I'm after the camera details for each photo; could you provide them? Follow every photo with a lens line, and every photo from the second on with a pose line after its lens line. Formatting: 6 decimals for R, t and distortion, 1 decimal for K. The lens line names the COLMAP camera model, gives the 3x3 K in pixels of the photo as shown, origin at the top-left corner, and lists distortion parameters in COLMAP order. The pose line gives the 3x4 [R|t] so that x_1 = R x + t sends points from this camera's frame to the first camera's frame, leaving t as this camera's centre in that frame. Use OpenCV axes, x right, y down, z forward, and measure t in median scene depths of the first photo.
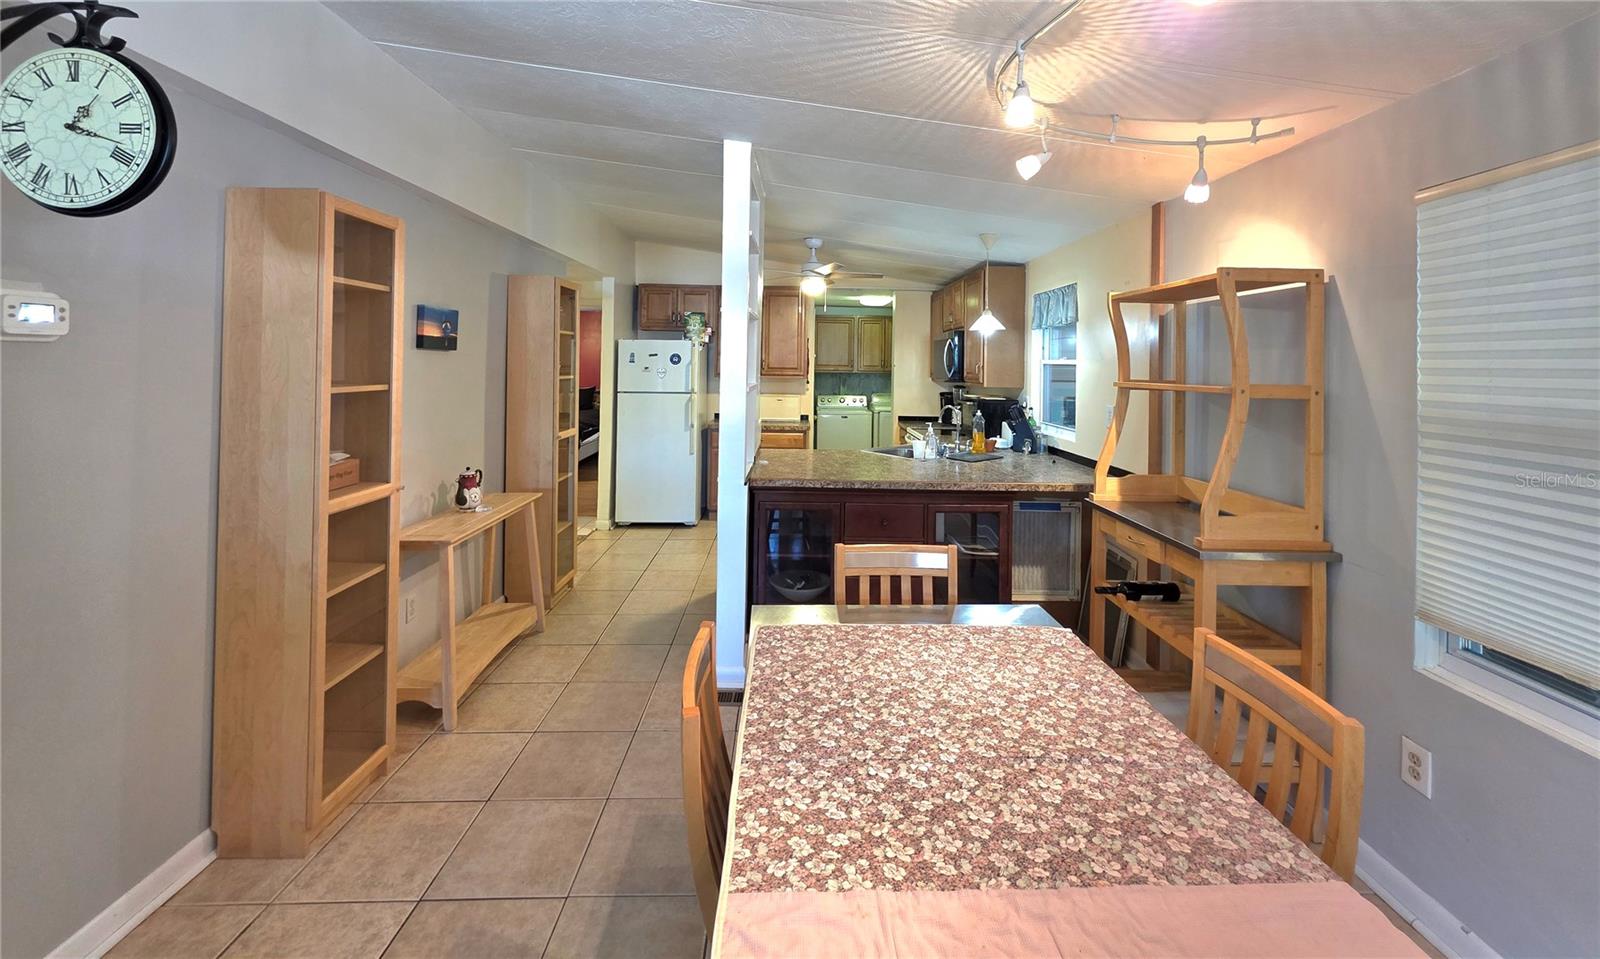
lens RADIAL K [[637.5, 0, 802.1], [0, 637.5, 352.2], [0, 0, 1]] dist [0.000493, 0.000137]
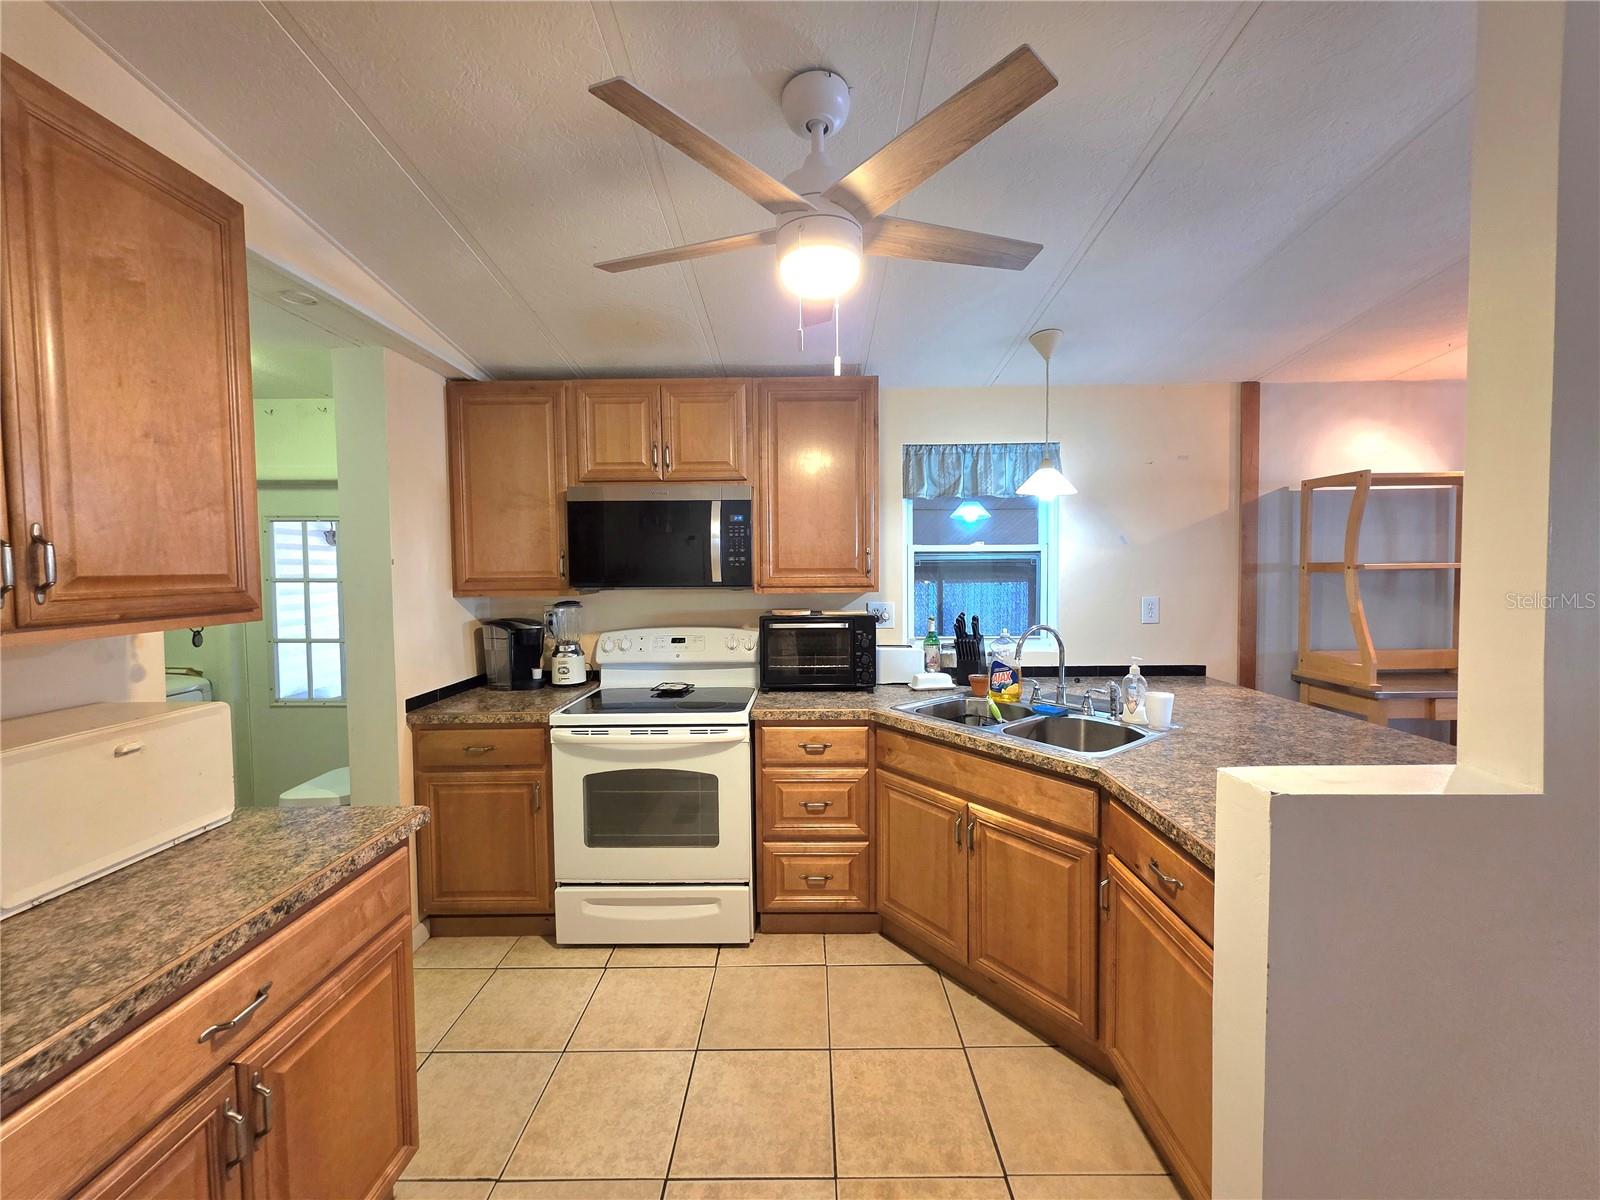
lens RADIAL K [[638.6, 0, 803.3], [0, 638.6, 594.6], [0, 0, 1]] dist [0.000832, -0.000005]
pose [[0.022544, -0.061146, 0.997874, -0.499219], [-0.006118, 0.998101, 0.061298, 0.037130], [-0.999727, -0.007487, 0.022128, 1.840000]]
